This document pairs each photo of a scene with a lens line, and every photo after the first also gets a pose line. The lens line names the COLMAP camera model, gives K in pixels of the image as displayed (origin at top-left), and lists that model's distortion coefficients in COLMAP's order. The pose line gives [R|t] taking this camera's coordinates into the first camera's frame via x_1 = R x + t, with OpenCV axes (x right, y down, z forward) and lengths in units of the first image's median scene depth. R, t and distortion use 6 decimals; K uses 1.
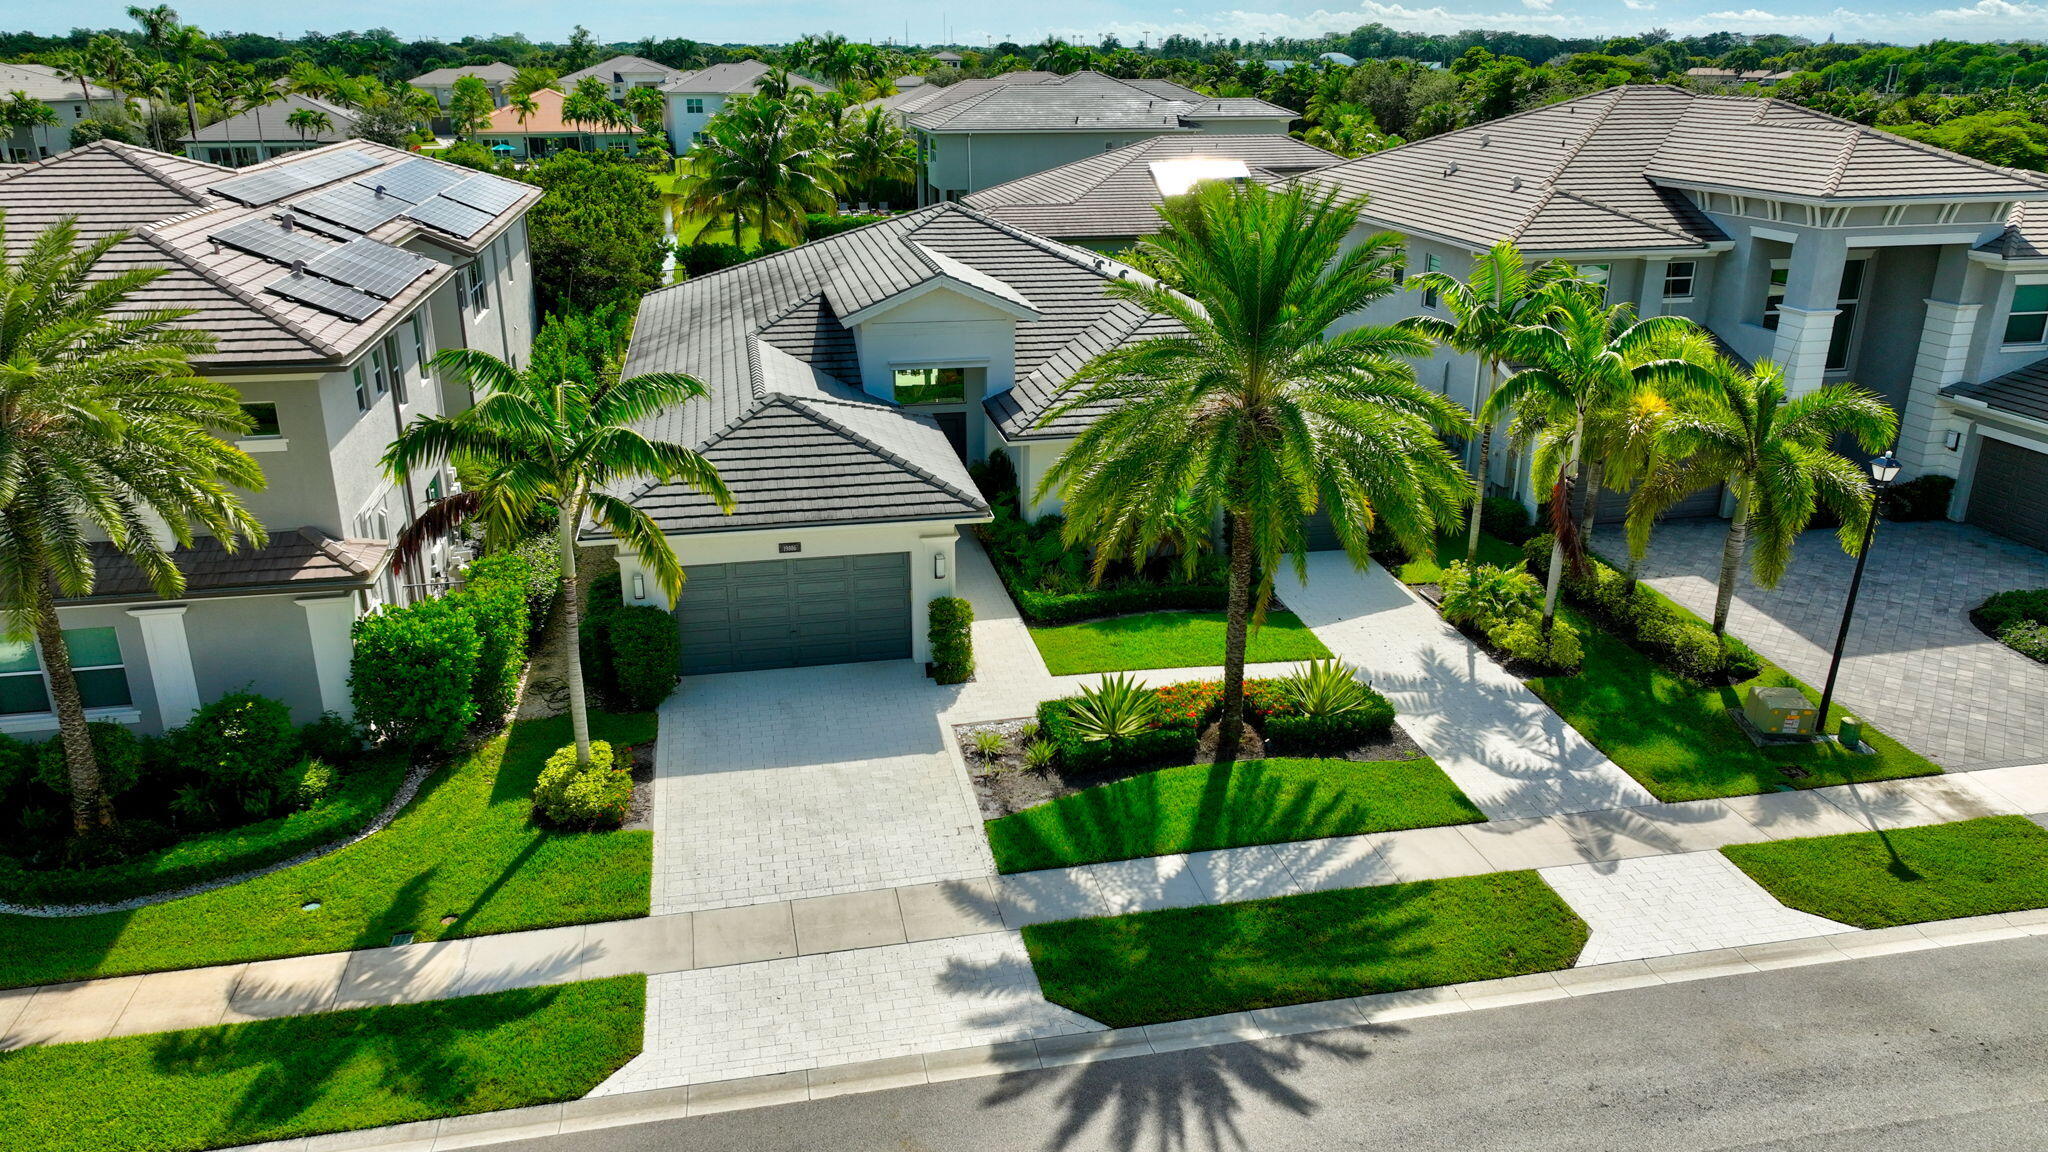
lens RADIAL K [[1446.4, 0, 1024.0], [0, 1446.4, 576.0], [0, 0, 1]] dist [0.012381, 0.001849]
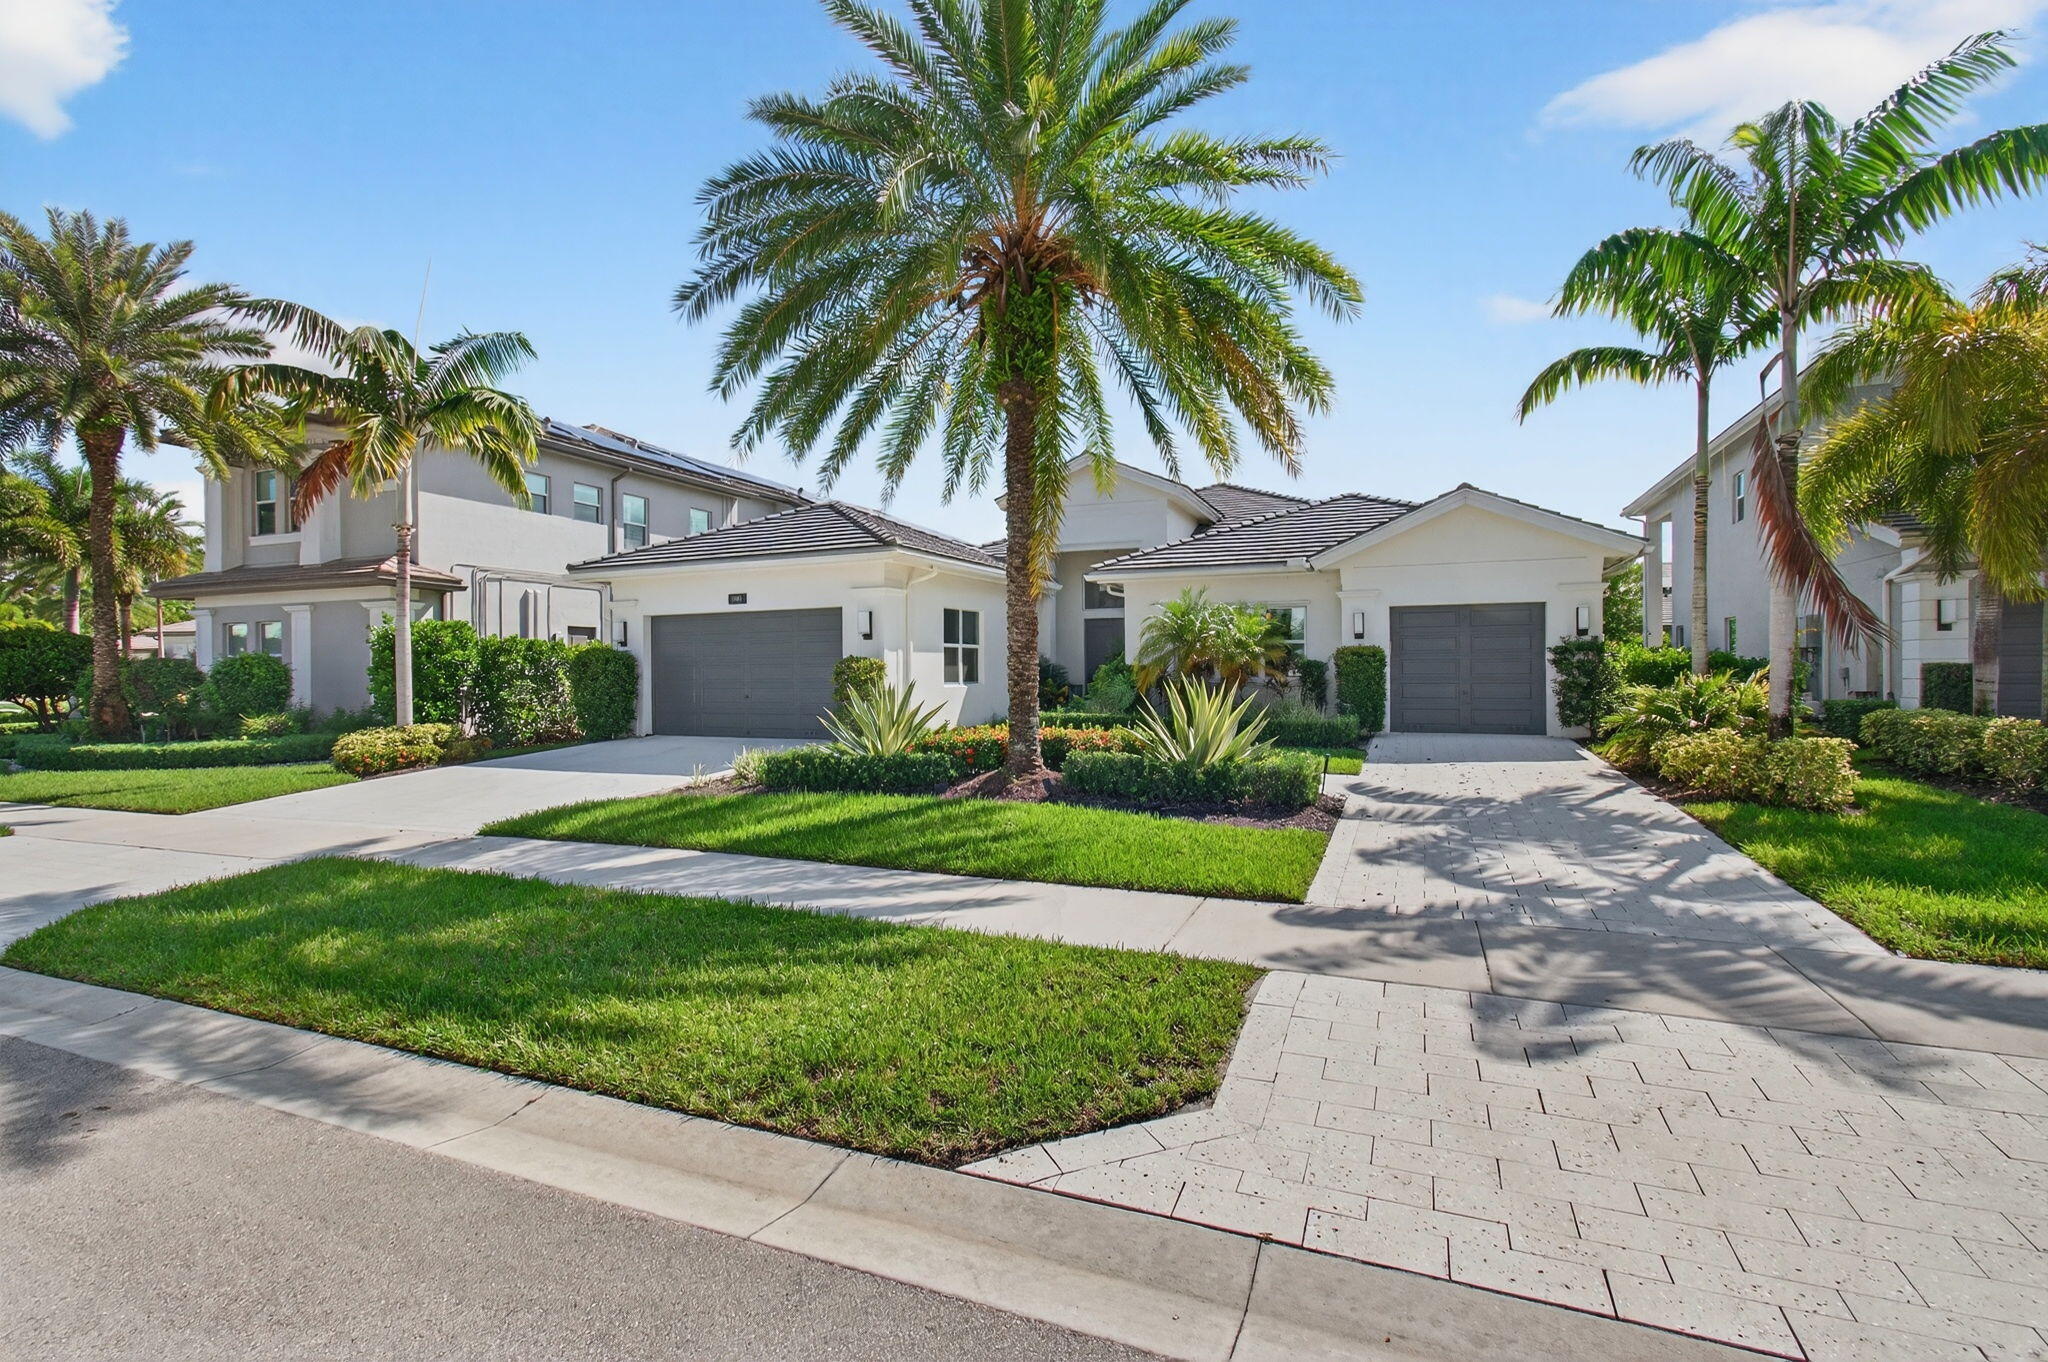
lens RADIAL K [[933.0, 0, 1024.0], [0, 933.0, 681.0], [0, 0, 1]] dist [-0.003155, -0.001096]
pose [[0.825439, -0.000542, -0.564491, 0.390622], [-0.191147, 0.940655, -0.280412, 0.189877], [0.531144, 0.339363, 0.776350, 0.694271]]
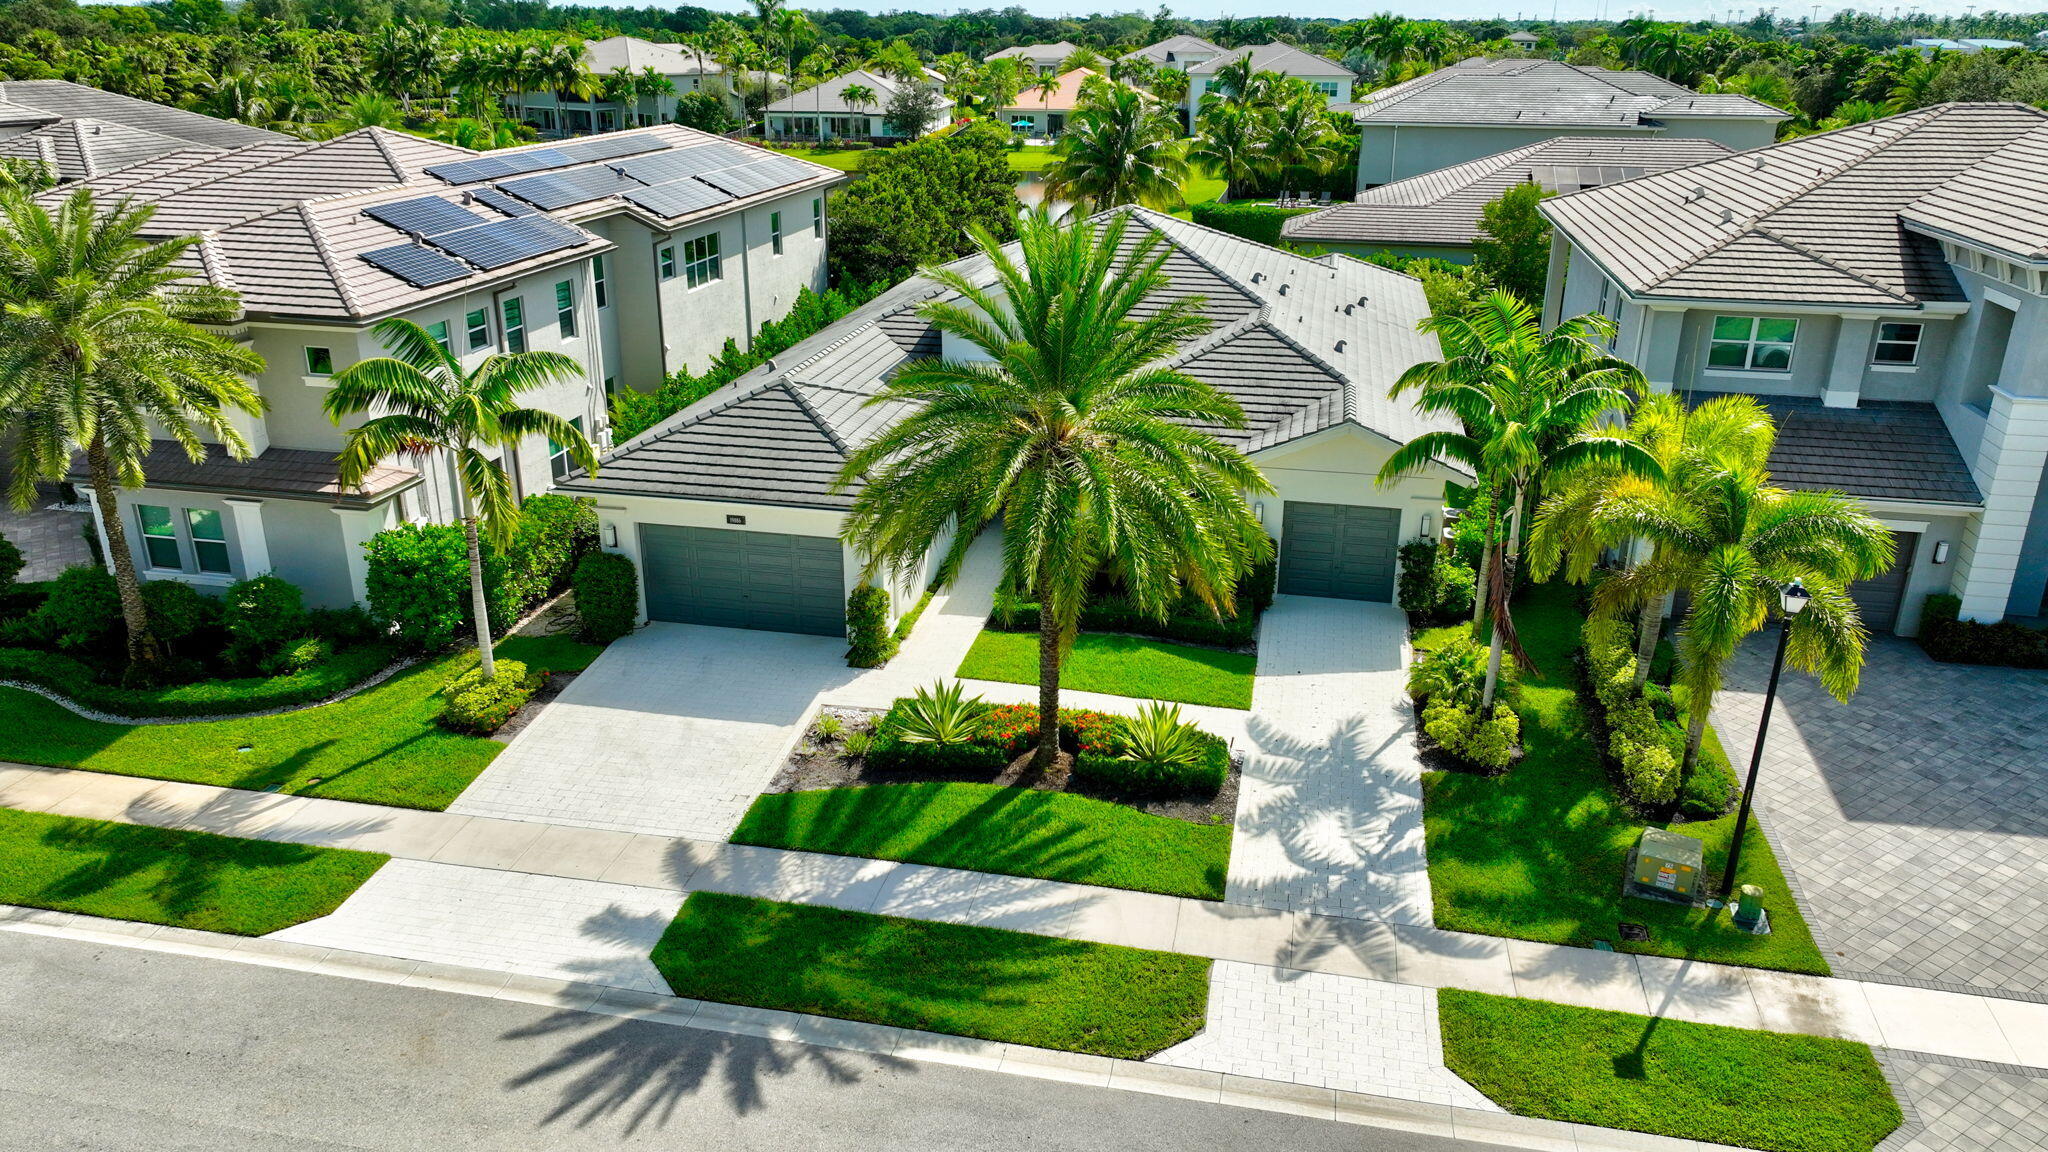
lens RADIAL K [[1446.4, 0, 1024.0], [0, 1446.4, 576.0], [0, 0, 1]] dist [0.012381, 0.001849]
pose [[0.917704, 0.145351, -0.369720, 0.498803], [-0.139601, 0.989299, 0.042419, -0.060362], [0.371929, 0.012685, 0.928174, 0.069374]]
